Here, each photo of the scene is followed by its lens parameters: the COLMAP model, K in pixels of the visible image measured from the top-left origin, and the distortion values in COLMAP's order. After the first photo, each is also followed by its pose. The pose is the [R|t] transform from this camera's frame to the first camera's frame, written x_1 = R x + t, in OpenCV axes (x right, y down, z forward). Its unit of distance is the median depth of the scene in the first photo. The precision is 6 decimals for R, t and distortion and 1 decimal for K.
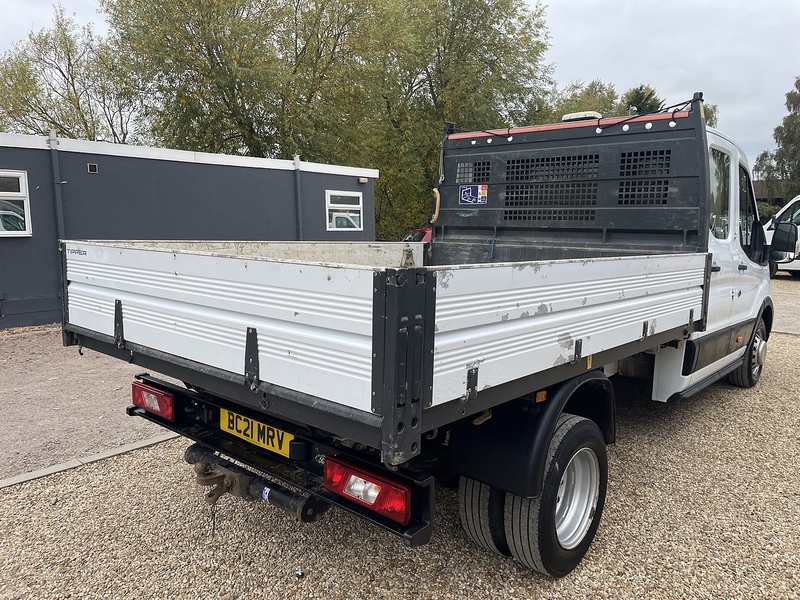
lens RADIAL K [[600.4, 0, 403.9], [0, 600.4, 294.8], [0, 0, 1]] dist [0.089326, -0.125944]
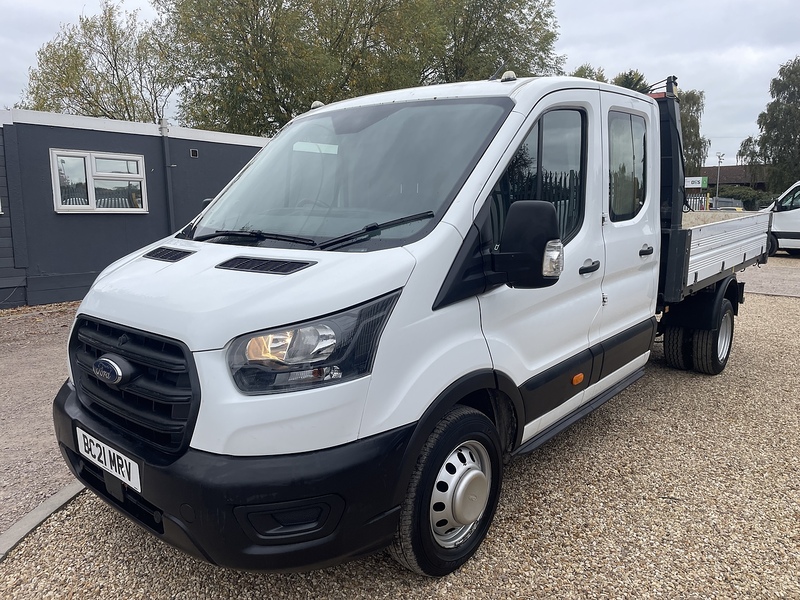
lens RADIAL K [[600.4, 0, 403.9], [0, 600.4, 294.8], [0, 0, 1]] dist [0.089326, -0.125944]
pose [[0.999559, 0.001432, 0.029644, -0.345178], [-0.002281, 0.999587, 0.028657, 0.045927], [-0.029591, -0.028712, 0.999150, -0.307891]]
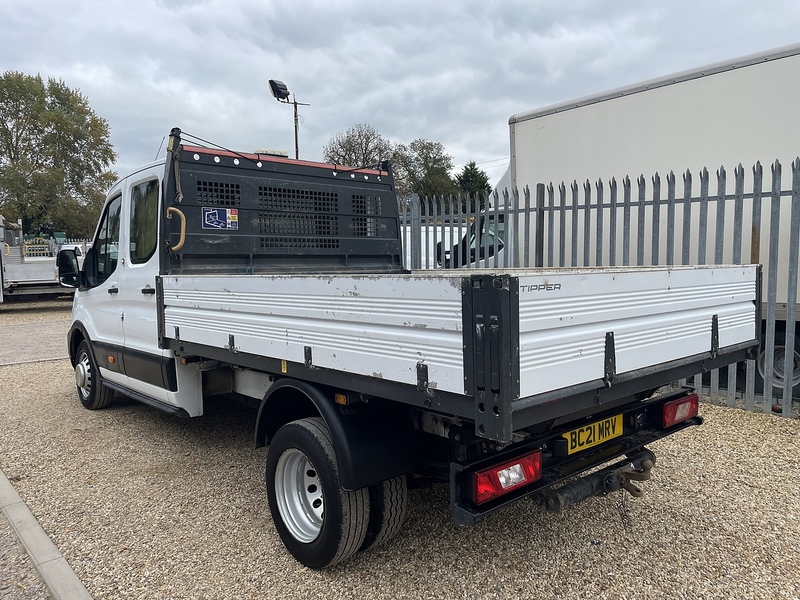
lens RADIAL K [[600.4, 0, 403.9], [0, 600.4, 294.8], [0, 0, 1]] dist [0.089326, -0.125944]
pose [[0.128142, -0.074565, 0.988949, -0.782662], [0.128669, 0.989992, 0.057972, -0.076770], [-0.983374, 0.119818, 0.136453, 0.664738]]
